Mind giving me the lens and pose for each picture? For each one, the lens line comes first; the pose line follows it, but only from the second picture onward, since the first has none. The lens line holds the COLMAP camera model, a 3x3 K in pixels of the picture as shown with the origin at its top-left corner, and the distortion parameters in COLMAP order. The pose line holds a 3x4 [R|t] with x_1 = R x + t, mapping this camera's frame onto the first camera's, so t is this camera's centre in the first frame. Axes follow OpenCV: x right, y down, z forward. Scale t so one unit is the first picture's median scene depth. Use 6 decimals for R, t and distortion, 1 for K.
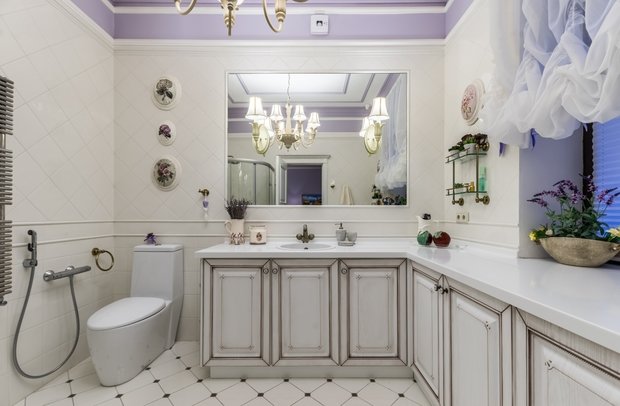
lens RADIAL K [[268.4, 0, 310.3], [0, 268.4, 215.9], [0, 0, 1]] dist [0.001356, 0.000124]
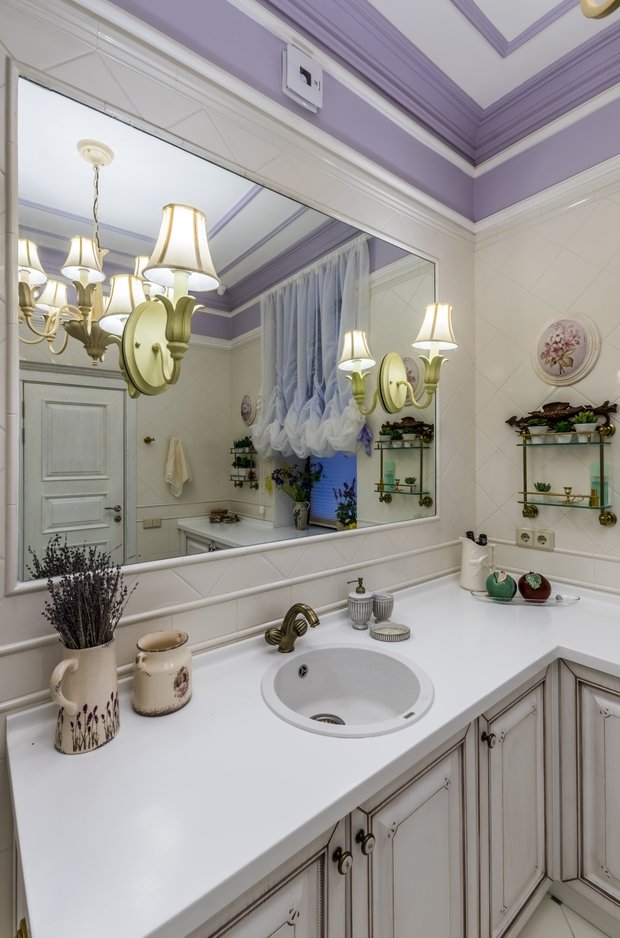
lens RADIAL K [[408.4, 0, 310.0], [0, 408.4, 469.0], [0, 0, 1]] dist [-0.021666, -0.000025]
pose [[0.798726, -0.026592, 0.601107, -0.340209], [0.020285, 0.999645, 0.017269, -0.163183], [-0.601353, -0.001600, 0.798982, 0.557912]]
